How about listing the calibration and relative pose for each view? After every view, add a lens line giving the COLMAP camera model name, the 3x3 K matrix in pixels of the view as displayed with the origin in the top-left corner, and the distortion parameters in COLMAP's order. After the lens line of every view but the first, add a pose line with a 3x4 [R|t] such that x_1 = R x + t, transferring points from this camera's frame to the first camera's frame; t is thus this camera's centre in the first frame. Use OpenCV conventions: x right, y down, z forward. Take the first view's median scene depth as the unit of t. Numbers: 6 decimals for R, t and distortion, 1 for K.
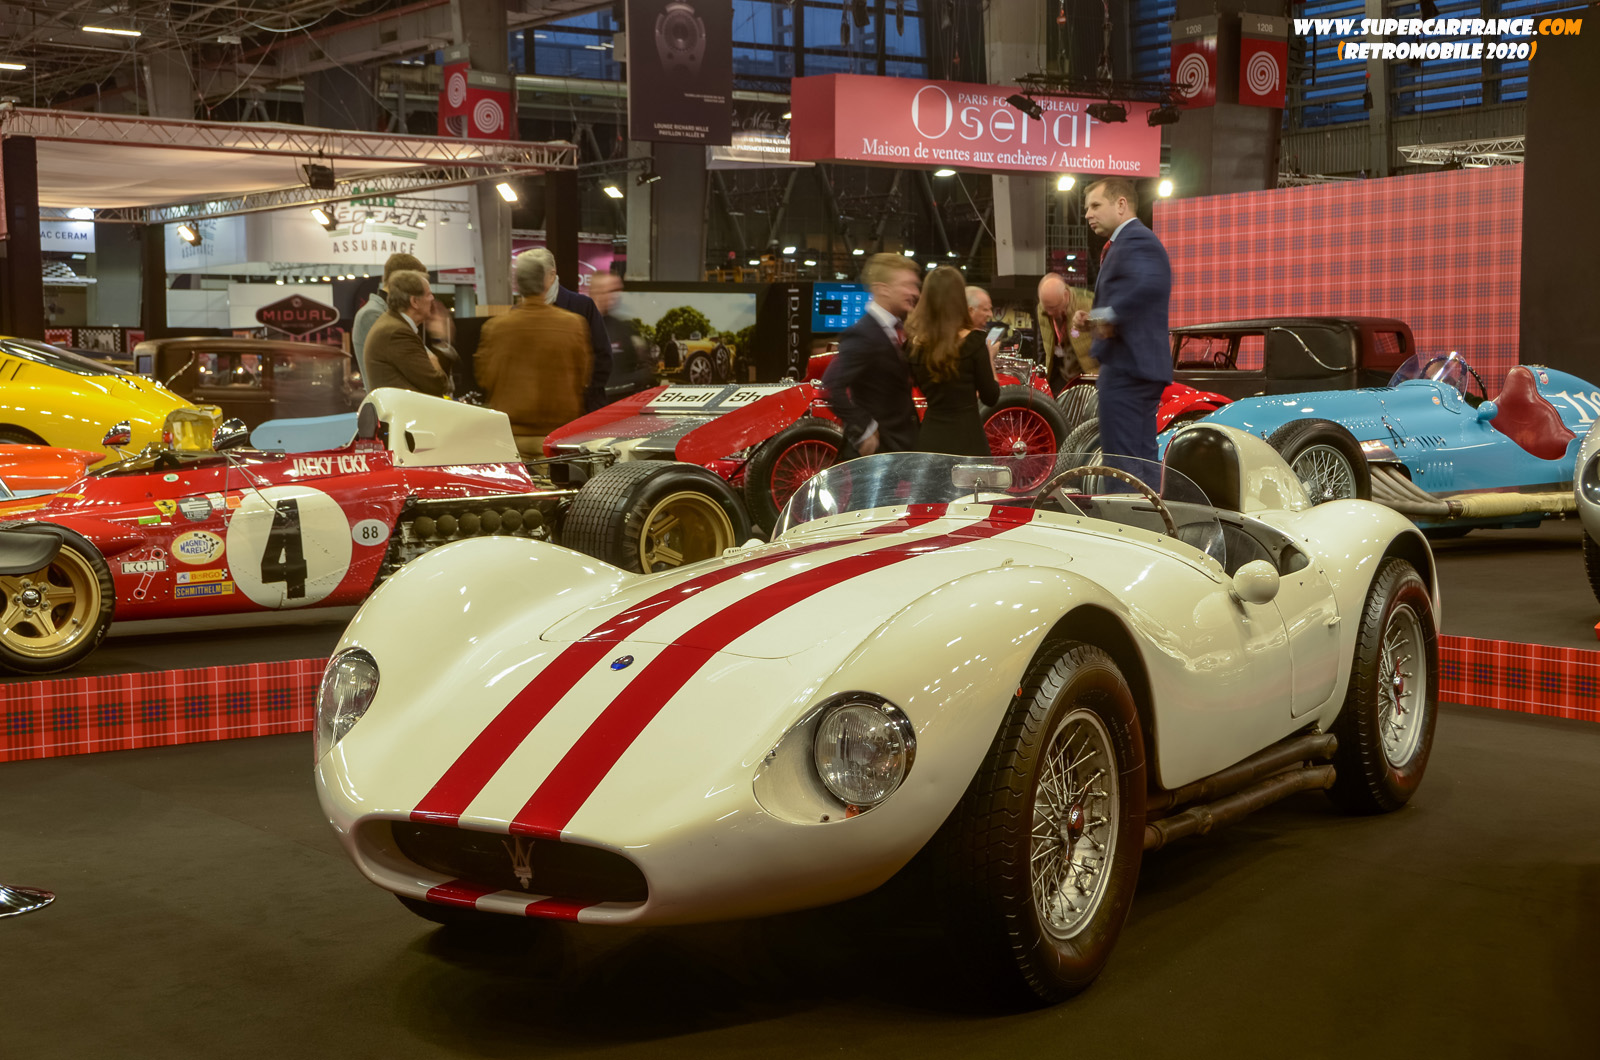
lens RADIAL K [[2477.3, 0, 800.0], [0, 2477.3, 530.0], [0, 0, 1]] dist [0.150513, 0.064831]
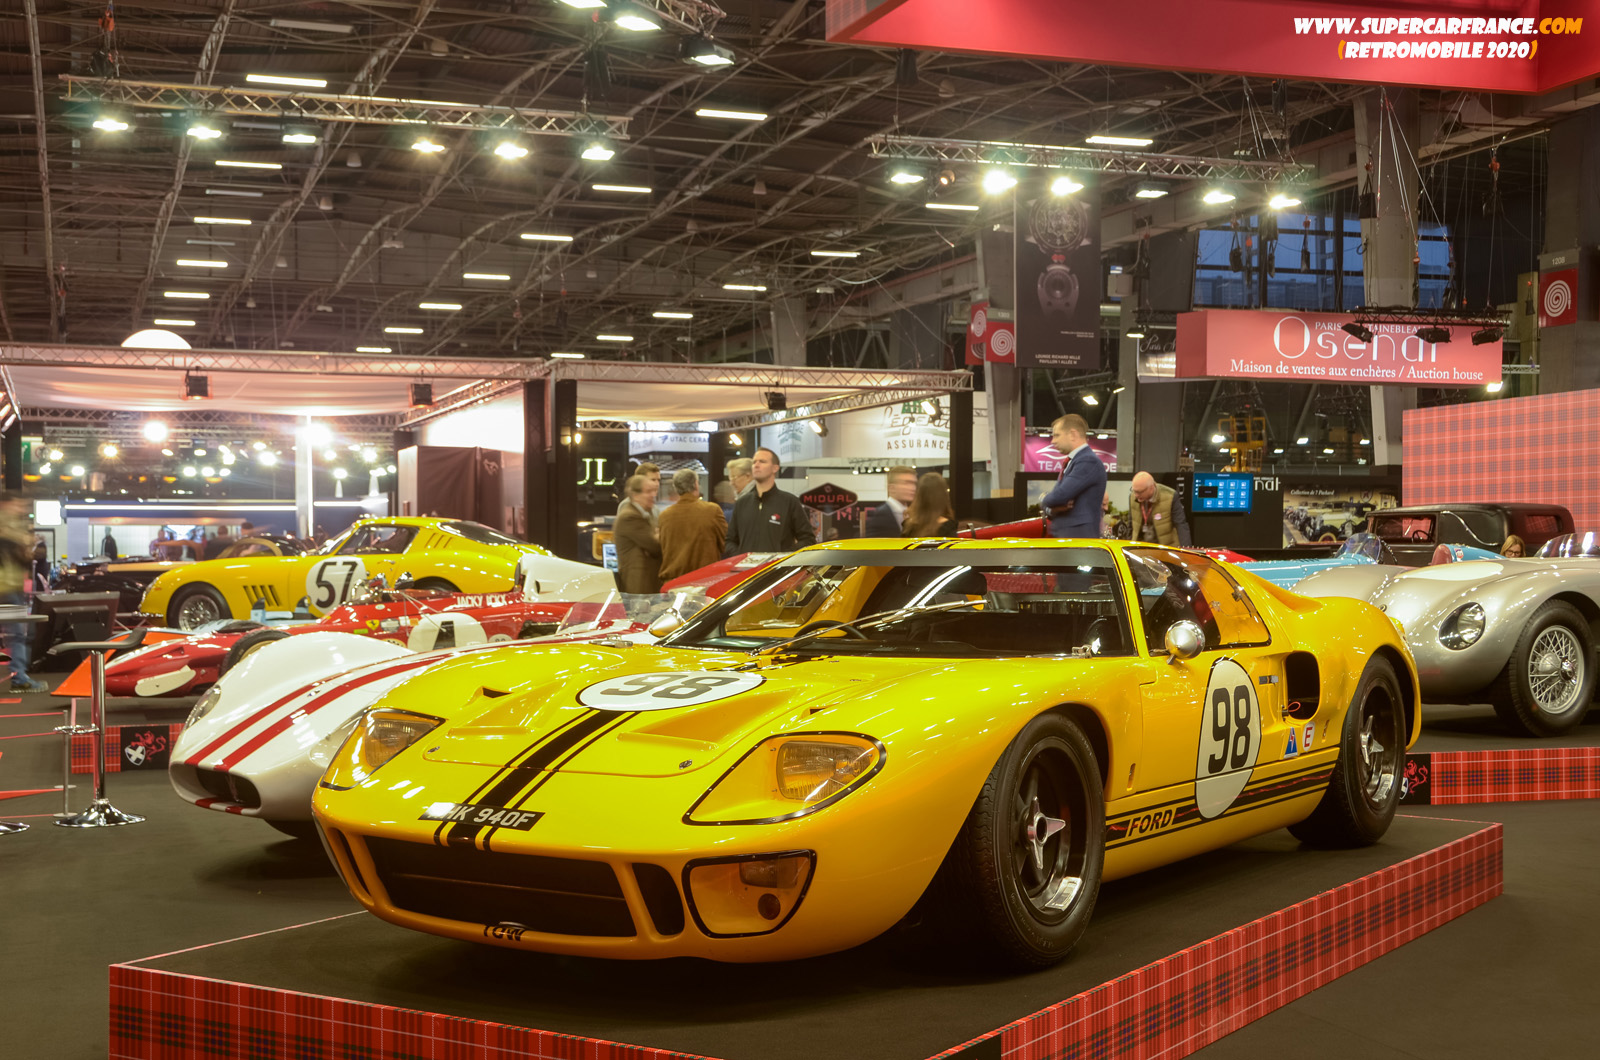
lens RADIAL K [[2066.0, 0, 800.0], [0, 2066.0, 530.0], [0, 0, 1]] dist [0.110544, 0.035082]
pose [[0.961165, 0.004760, -0.275935, 0.103968], [-0.023646, 0.997595, -0.065156, 0.002998], [0.274961, 0.069151, 0.958965, -0.065680]]
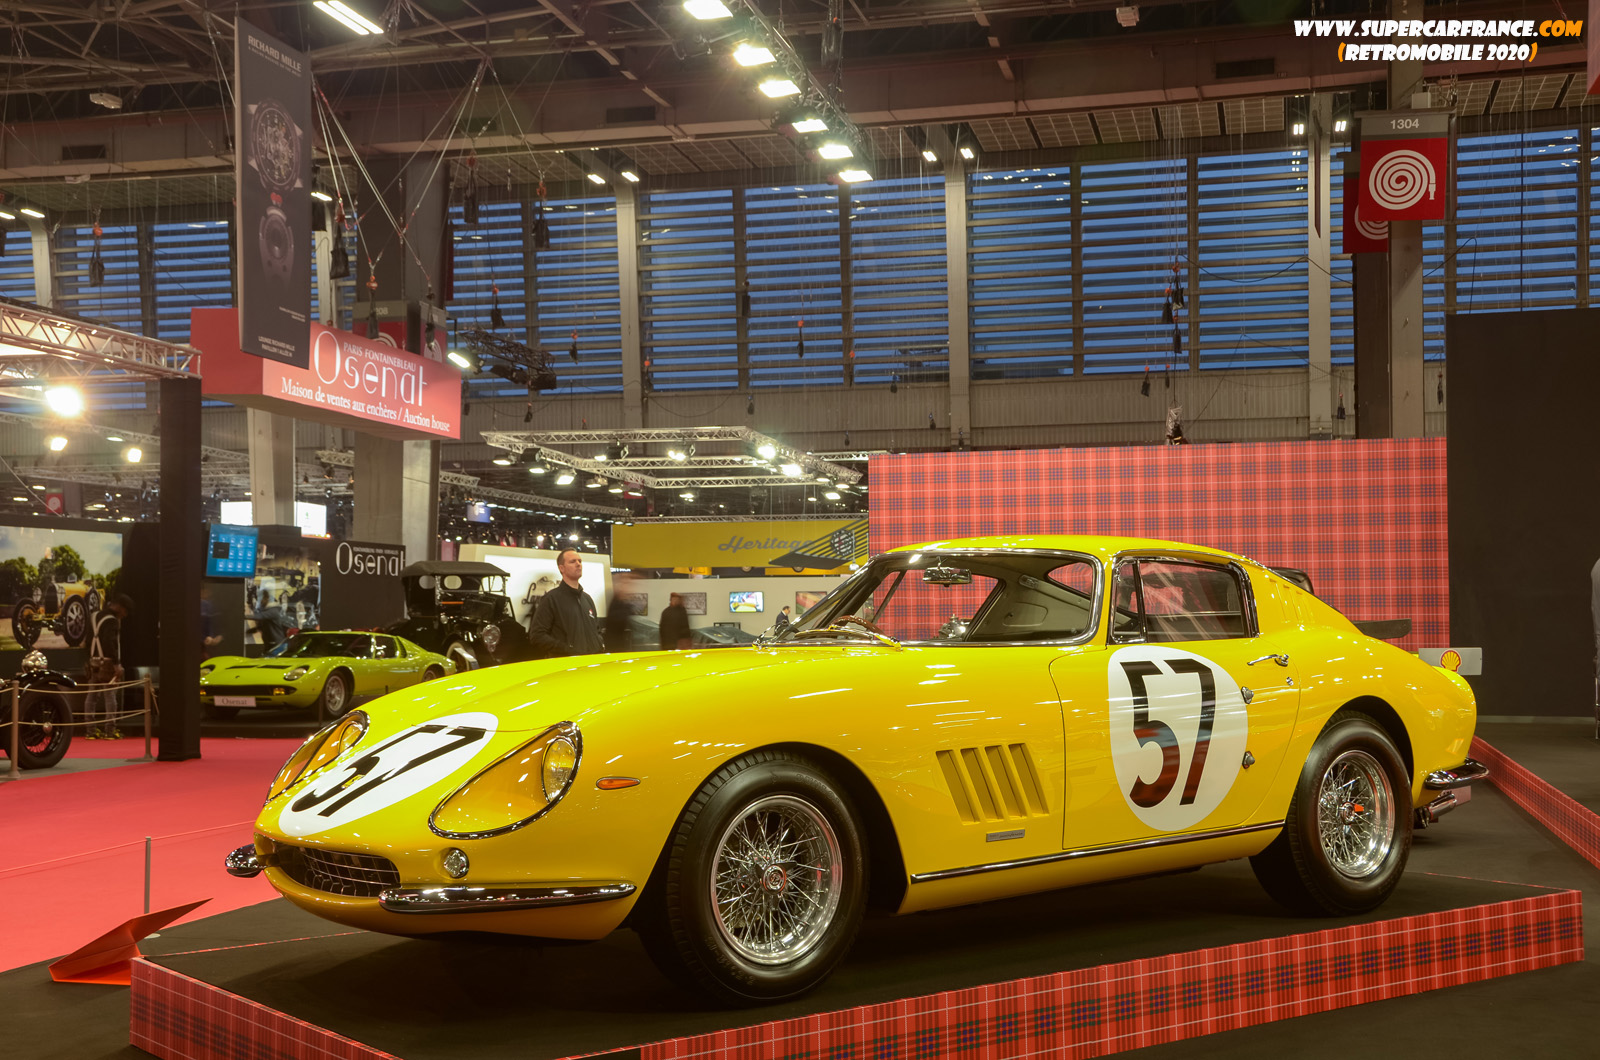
lens RADIAL K [[1884.3, 0, 800.0], [0, 1884.3, 530.0], [0, 0, 1]] dist [0.082385, 0.004268]
pose [[0.757760, 0.033897, 0.651652, -0.291484], [0.040365, 0.994302, -0.098658, -0.017549], [-0.651284, 0.101063, 0.752074, 0.315170]]
